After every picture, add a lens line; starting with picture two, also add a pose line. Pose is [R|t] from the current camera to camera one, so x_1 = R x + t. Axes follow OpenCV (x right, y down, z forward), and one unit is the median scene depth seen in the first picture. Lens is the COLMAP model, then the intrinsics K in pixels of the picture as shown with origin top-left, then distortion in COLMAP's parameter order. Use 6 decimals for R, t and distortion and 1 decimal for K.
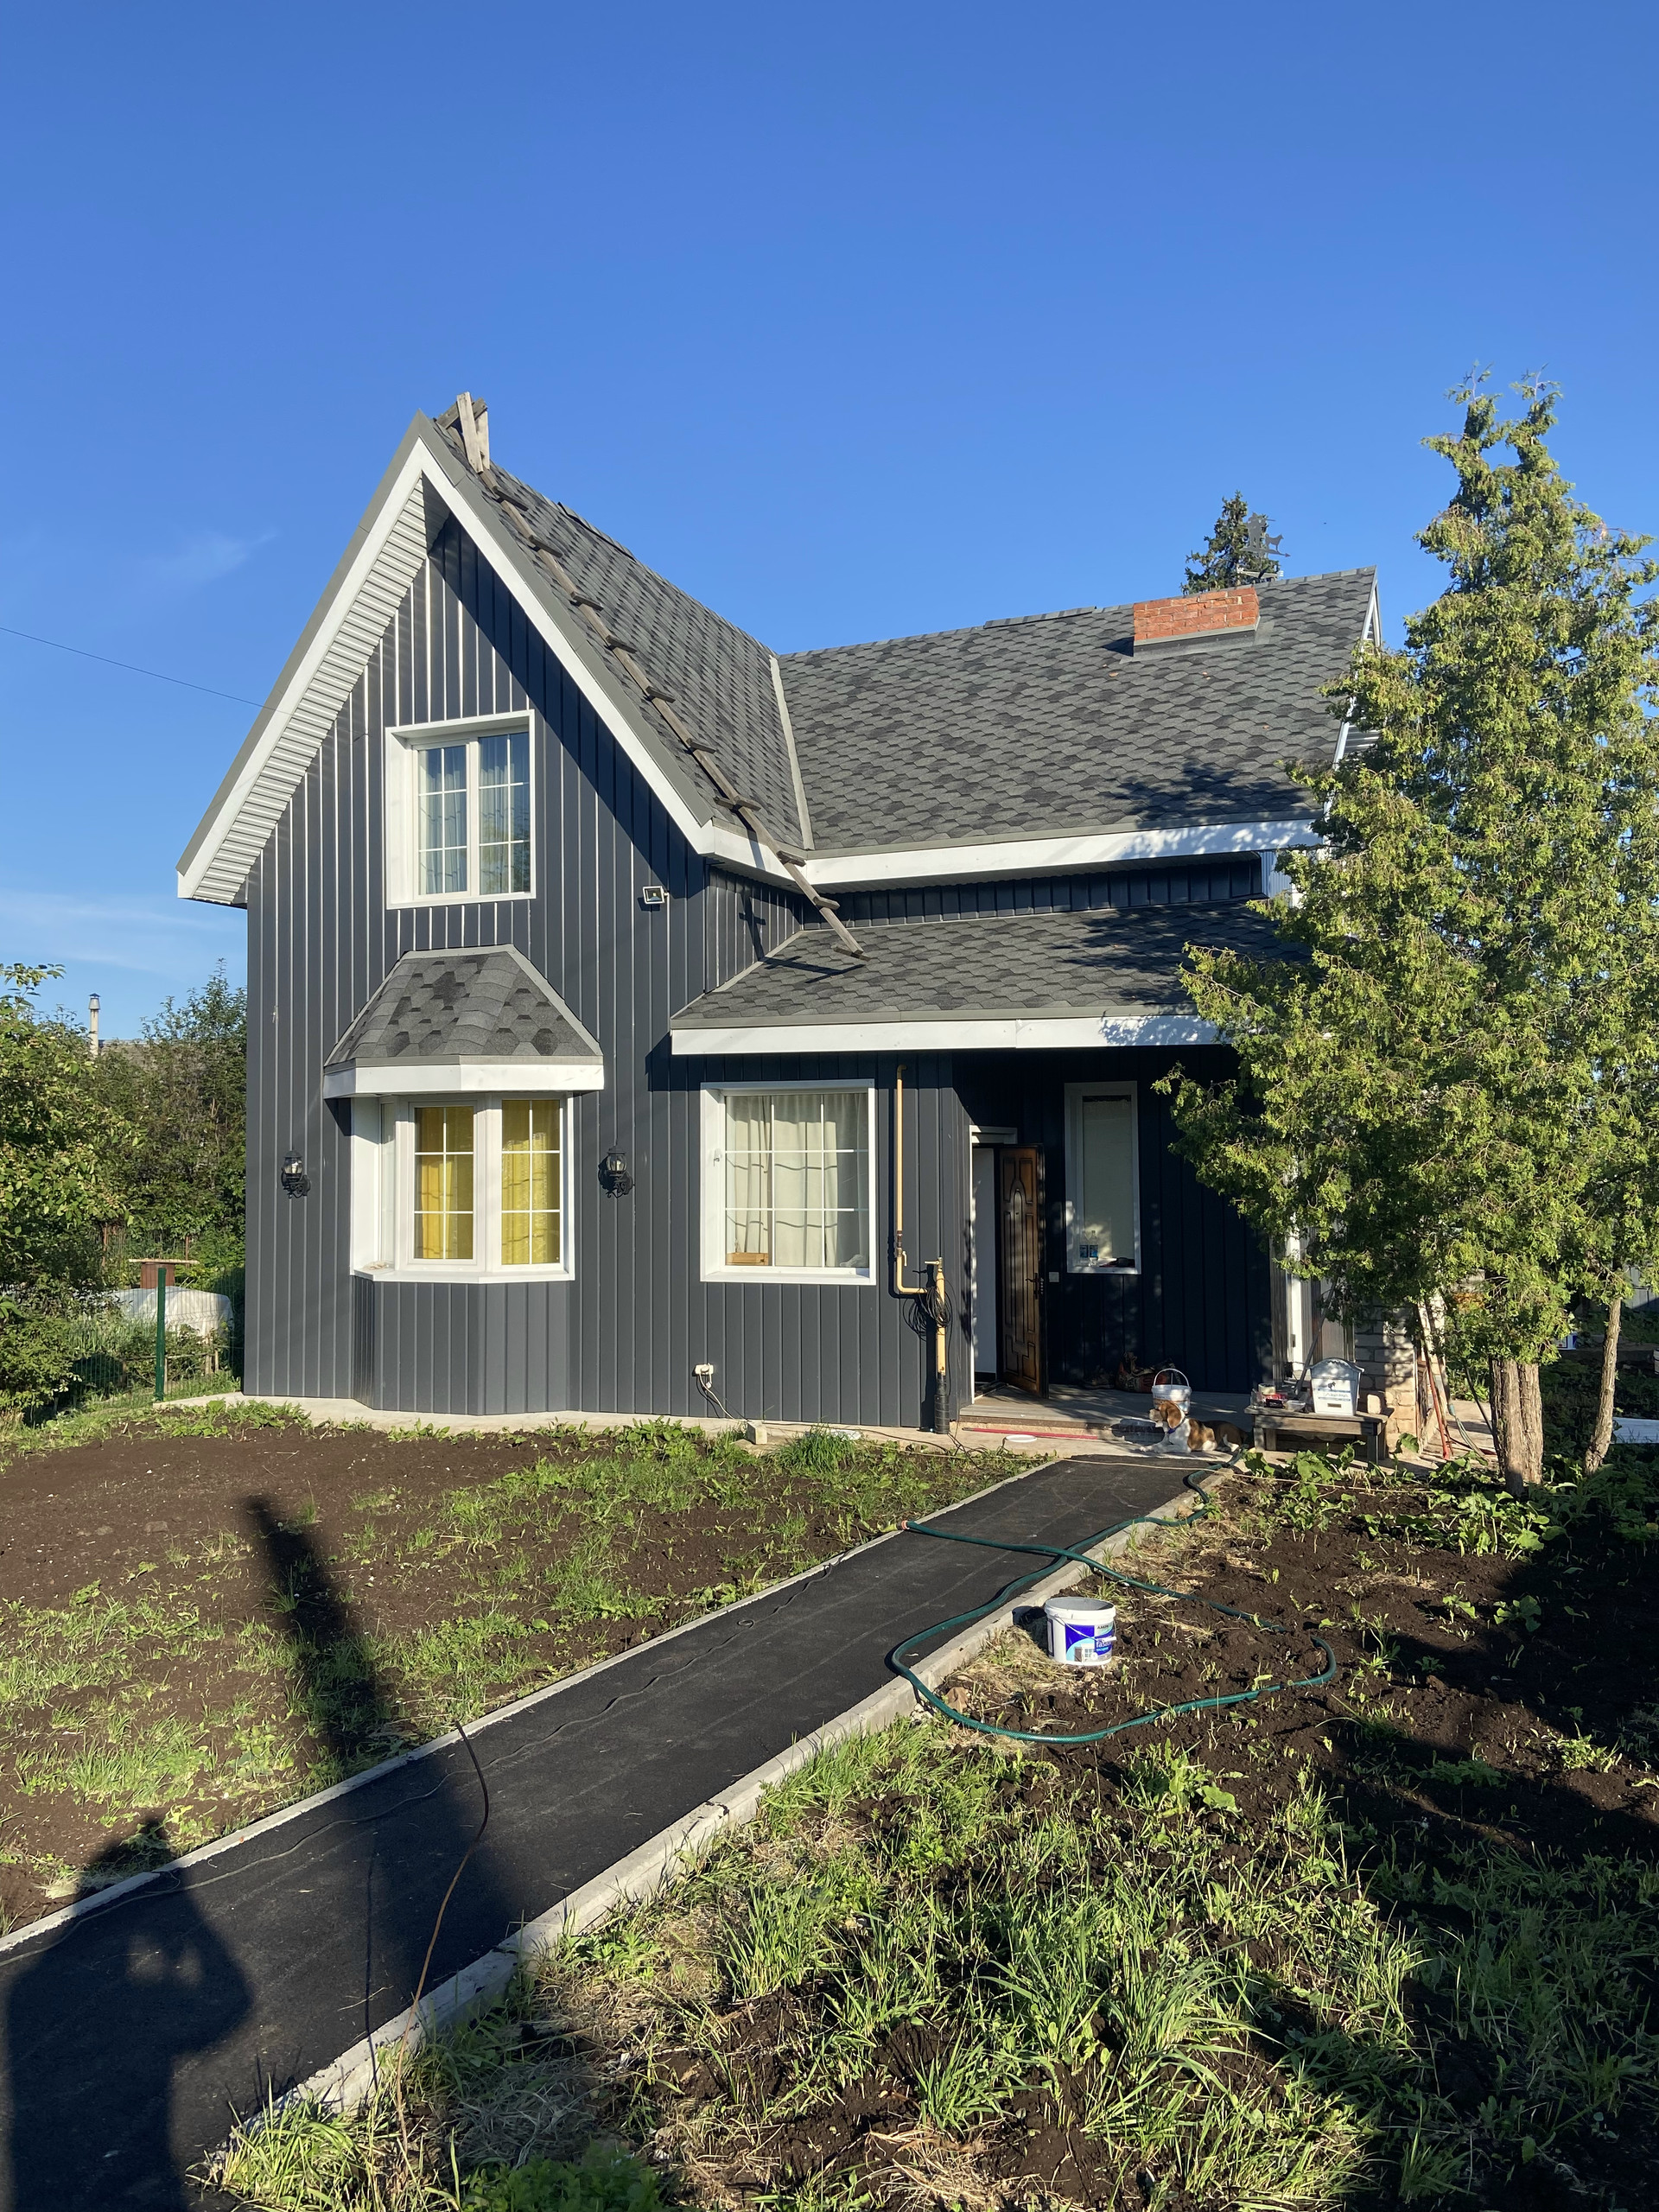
lens RADIAL K [[1766.7, 0, 829.5], [0, 1766.7, 1106.0], [0, 0, 1]] dist [0.109105, -0.202536]
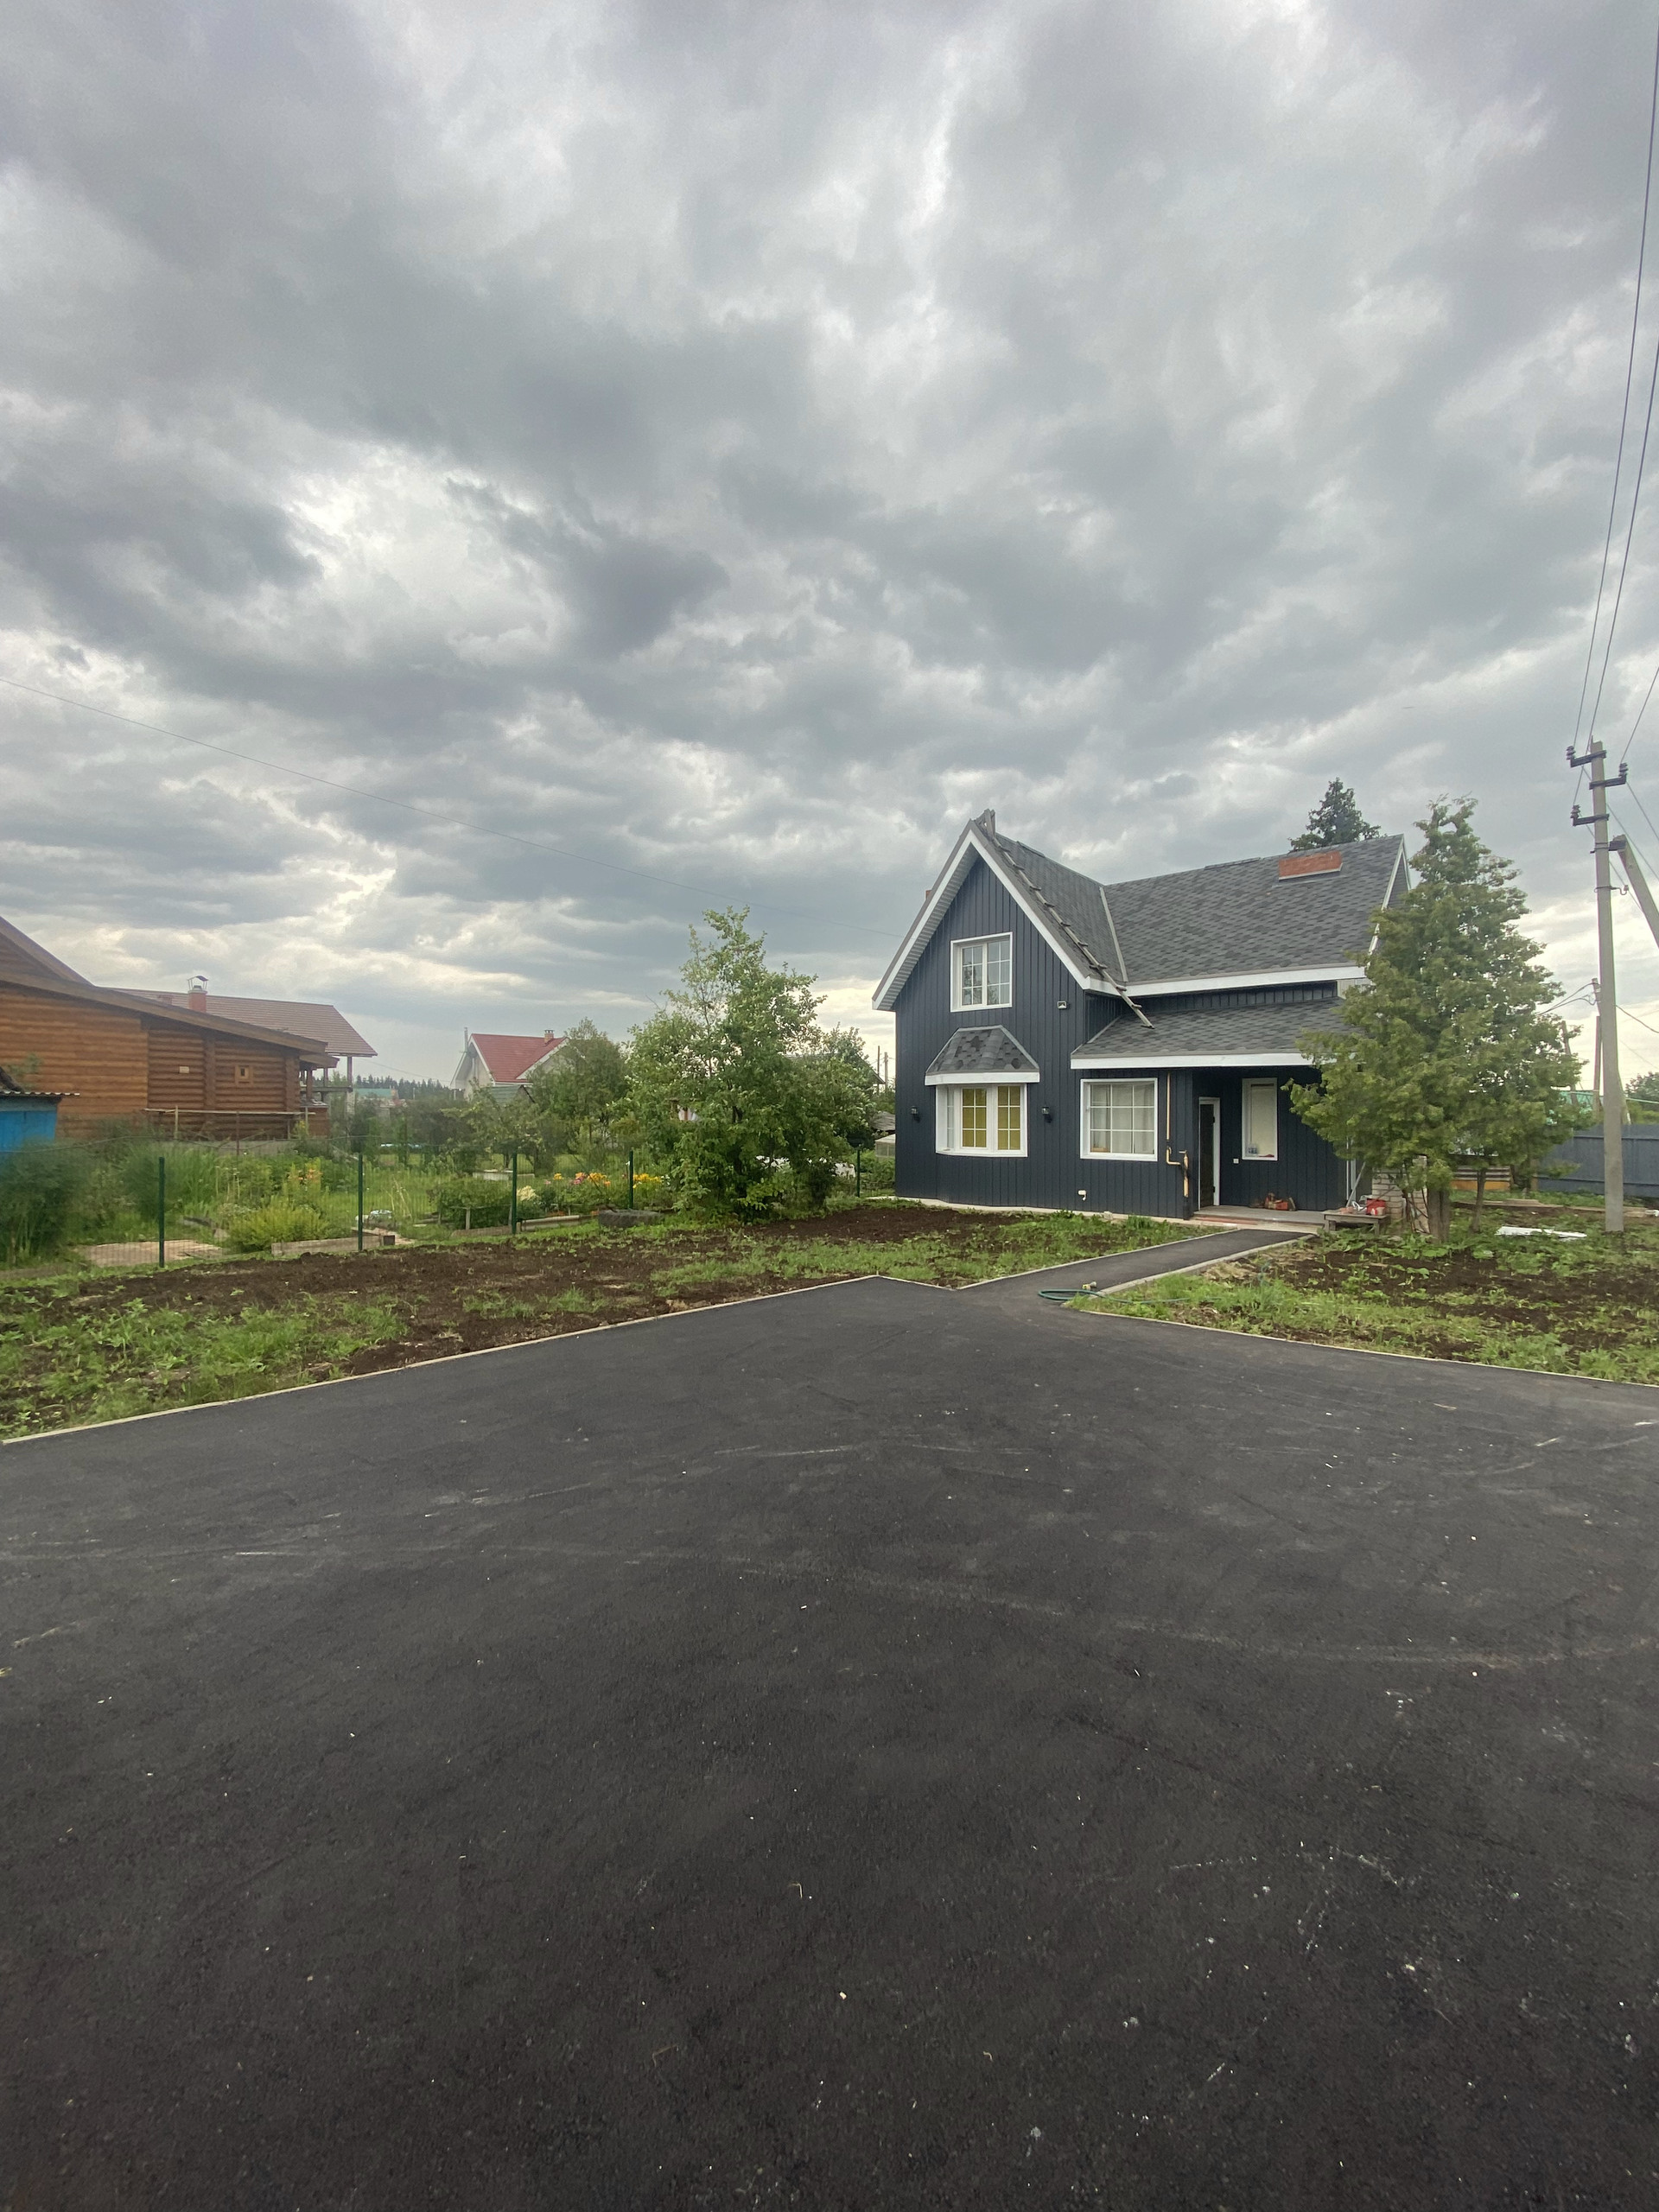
lens RADIAL K [[920.5, 0, 713.2], [0, 920.5, 1131.9], [0, 0, 1]] dist [-0.059316, -0.000510]
pose [[0.922768, 0.017553, -0.384956, -0.052887], [0.004034, 0.998467, 0.055199, -0.011620], [0.385335, -0.052489, 0.921283, -0.373309]]
